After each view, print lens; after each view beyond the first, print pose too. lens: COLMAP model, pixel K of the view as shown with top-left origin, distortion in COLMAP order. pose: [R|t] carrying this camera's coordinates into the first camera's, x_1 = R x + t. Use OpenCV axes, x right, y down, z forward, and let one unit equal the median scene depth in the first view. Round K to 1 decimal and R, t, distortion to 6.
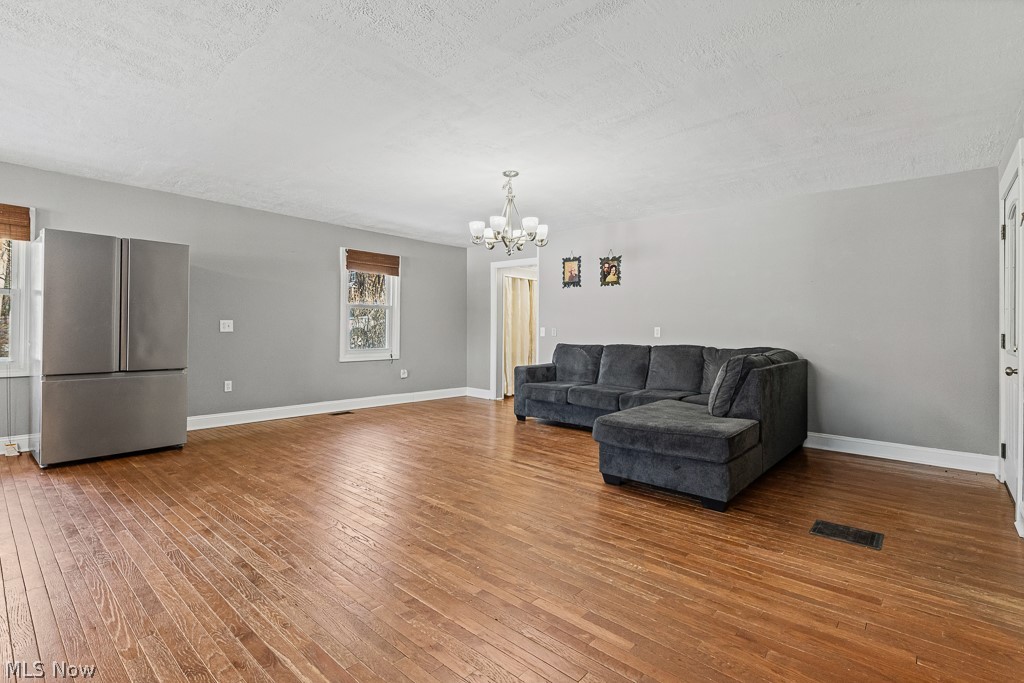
lens RADIAL K [[484.1, 0, 512.4], [0, 484.1, 327.3], [0, 0, 1]] dist [0.004268, -0.000397]
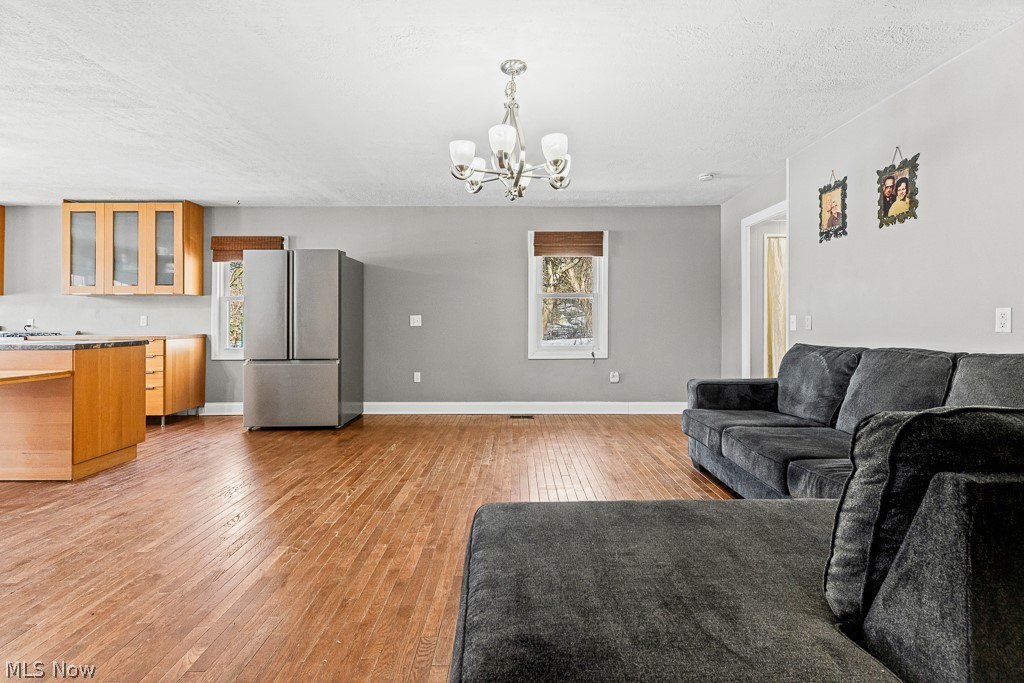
lens RADIAL K [[484.1, 0, 512.4], [0, 484.1, 327.3], [0, 0, 1]] dist [0.004268, -0.000397]
pose [[0.662313, -0.005055, -0.749210, 0.305837], [0.013817, 0.999890, 0.005468, 0.007650], [0.749100, -0.013973, 0.662310, 0.398513]]
